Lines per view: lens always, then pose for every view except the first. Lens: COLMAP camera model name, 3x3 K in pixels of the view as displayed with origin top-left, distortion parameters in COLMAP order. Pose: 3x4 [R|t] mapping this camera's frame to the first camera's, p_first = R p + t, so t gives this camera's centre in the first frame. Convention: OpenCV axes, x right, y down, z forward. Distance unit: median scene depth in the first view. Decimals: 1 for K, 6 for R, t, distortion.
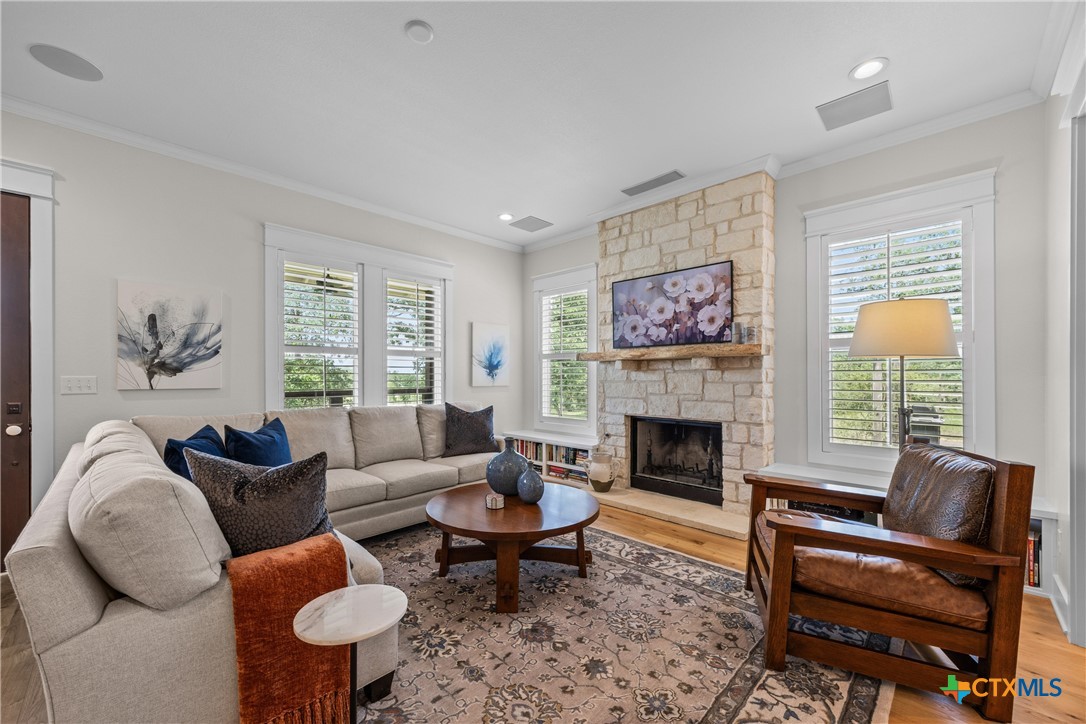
lens RADIAL K [[423.1, 0, 543.1], [0, 423.1, 371.7], [0, 0, 1]] dist [0.001605, 0.000091]
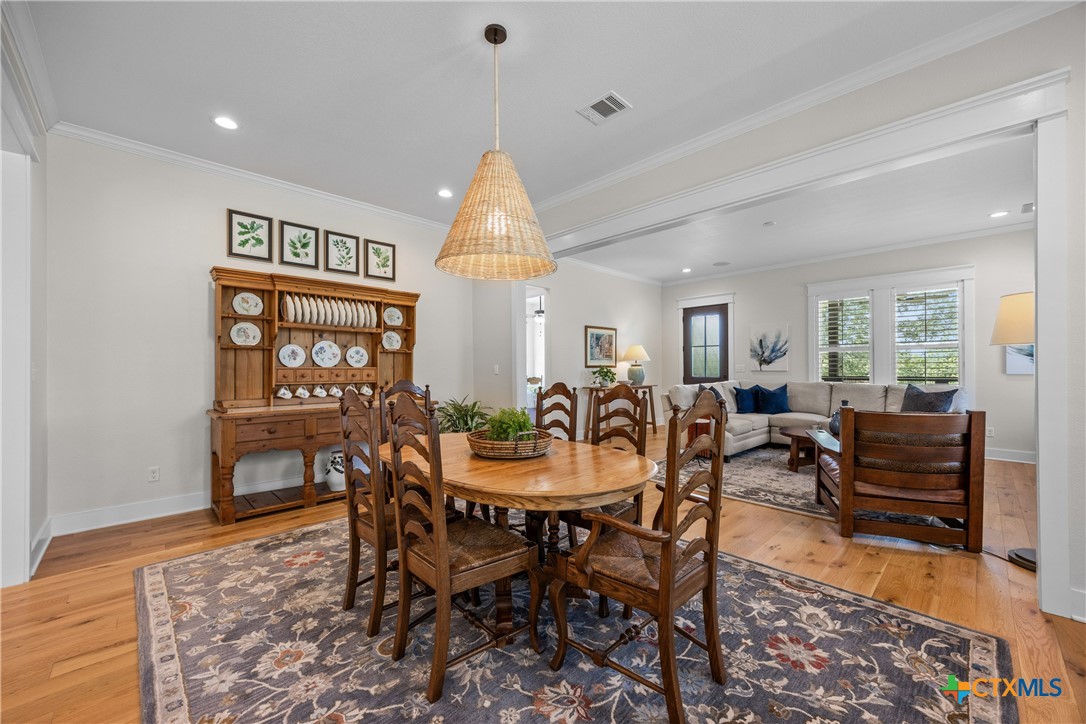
lens RADIAL K [[423.1, 0, 543.3], [0, 423.1, 365.8], [0, 0, 1]] dist [0.001605, 0.000091]
pose [[-0.030155, -0.004450, -0.999535, 1.481092], [0.008005, 0.999957, -0.004693, 0.015101], [0.999513, -0.008143, -0.030118, -0.154244]]
